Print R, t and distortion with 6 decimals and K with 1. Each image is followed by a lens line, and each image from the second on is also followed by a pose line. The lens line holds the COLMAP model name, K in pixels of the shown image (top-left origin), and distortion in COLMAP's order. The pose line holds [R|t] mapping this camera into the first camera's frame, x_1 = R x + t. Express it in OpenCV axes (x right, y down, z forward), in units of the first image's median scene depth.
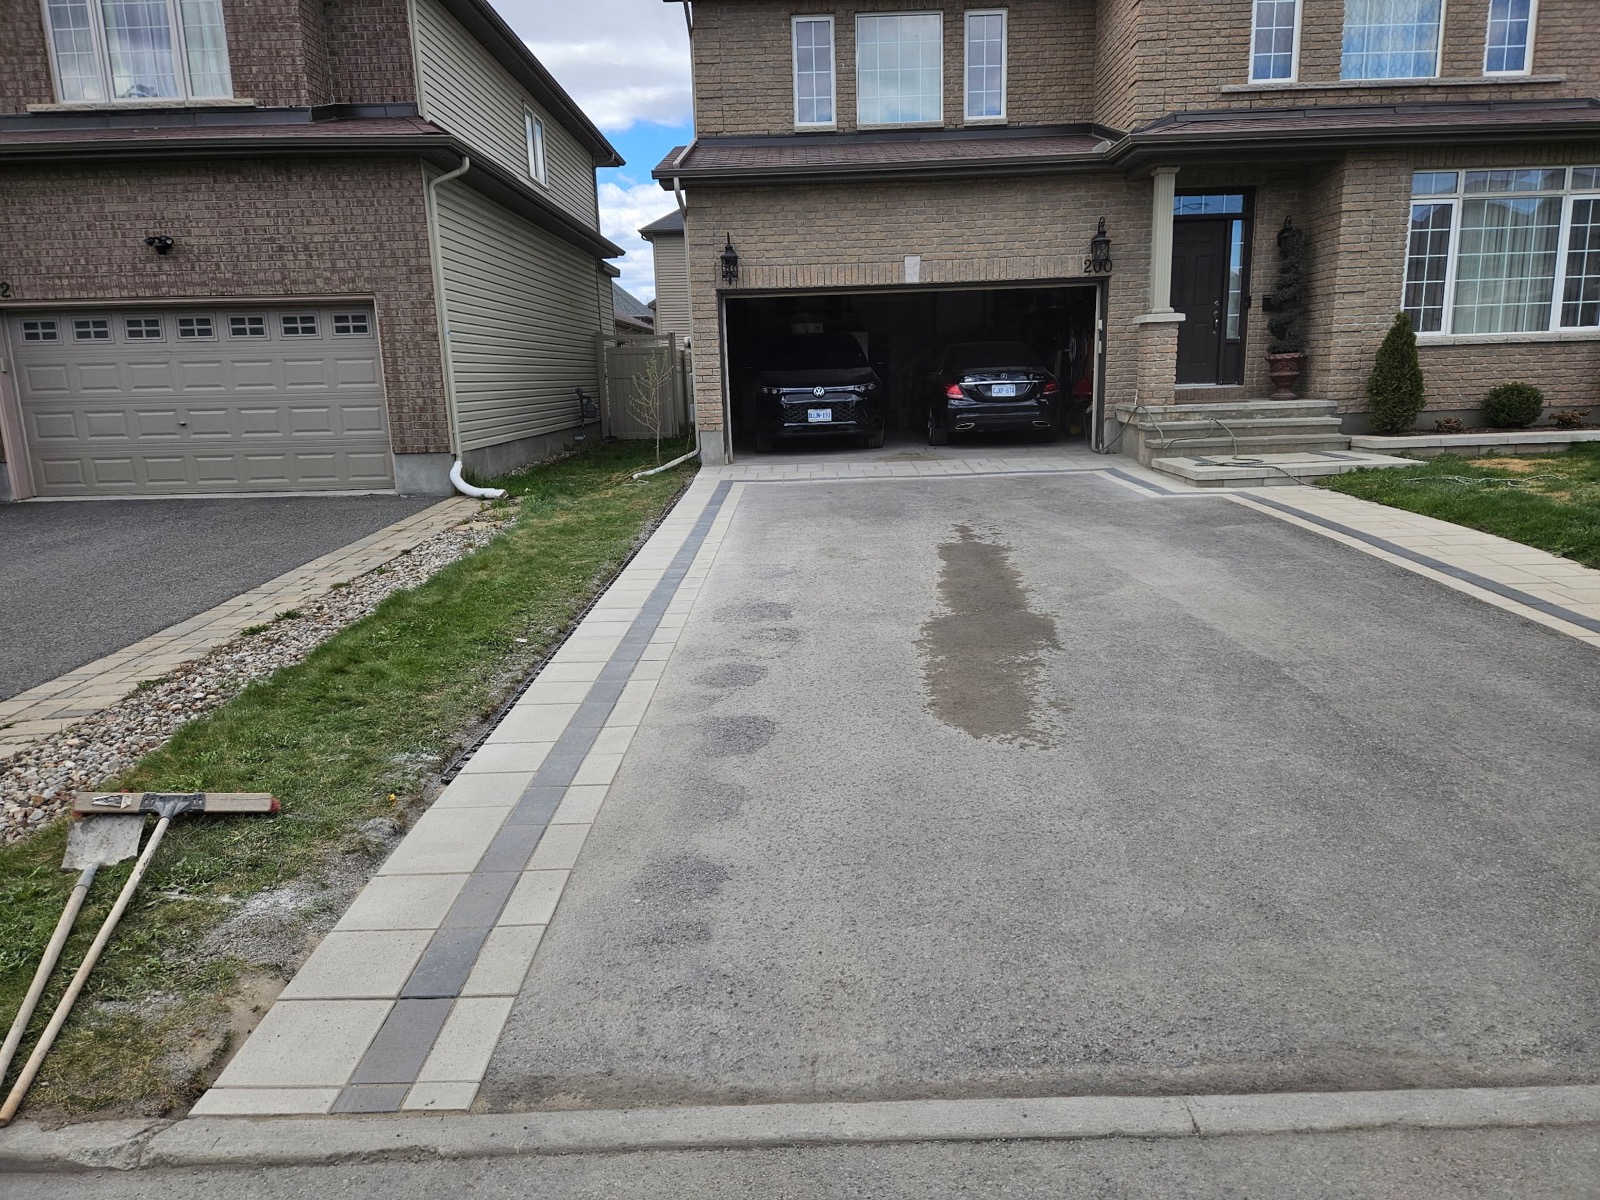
lens RADIAL K [[1082.3, 0, 798.4], [0, 1082.3, 598.5], [0, 0, 1]] dist [-0.003828, -0.010637]
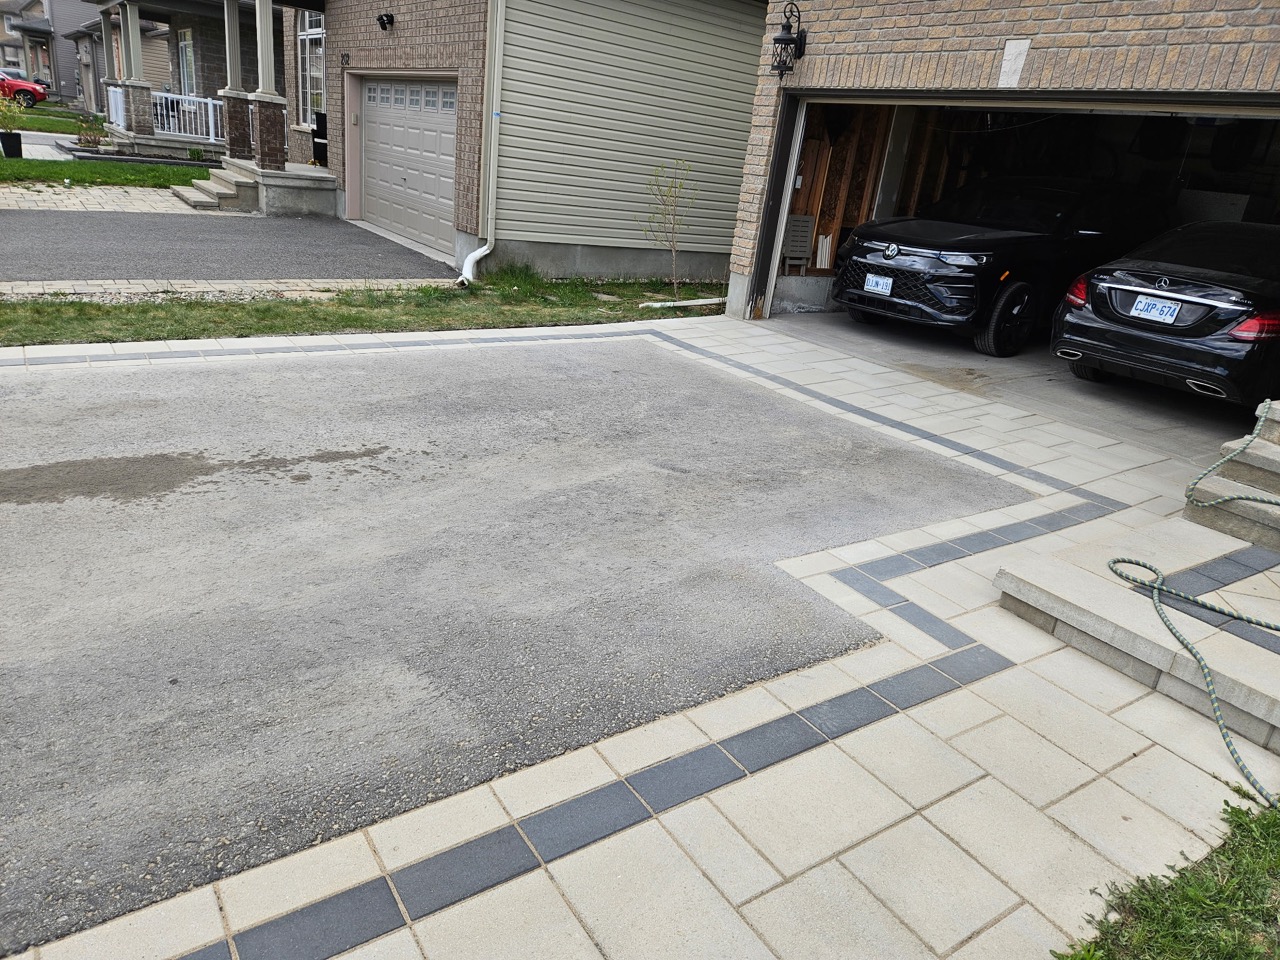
lens RADIAL K [[865.9, 0, 641.2], [0, 865.9, 487.1], [0, 0, 1]] dist [-0.003828, -0.010637]
pose [[0.580157, 0.374274, -0.723420, 0.408593], [-0.290190, 0.924870, 0.245776, -0.149477], [0.761057, 0.067341, 0.645180, 0.562032]]
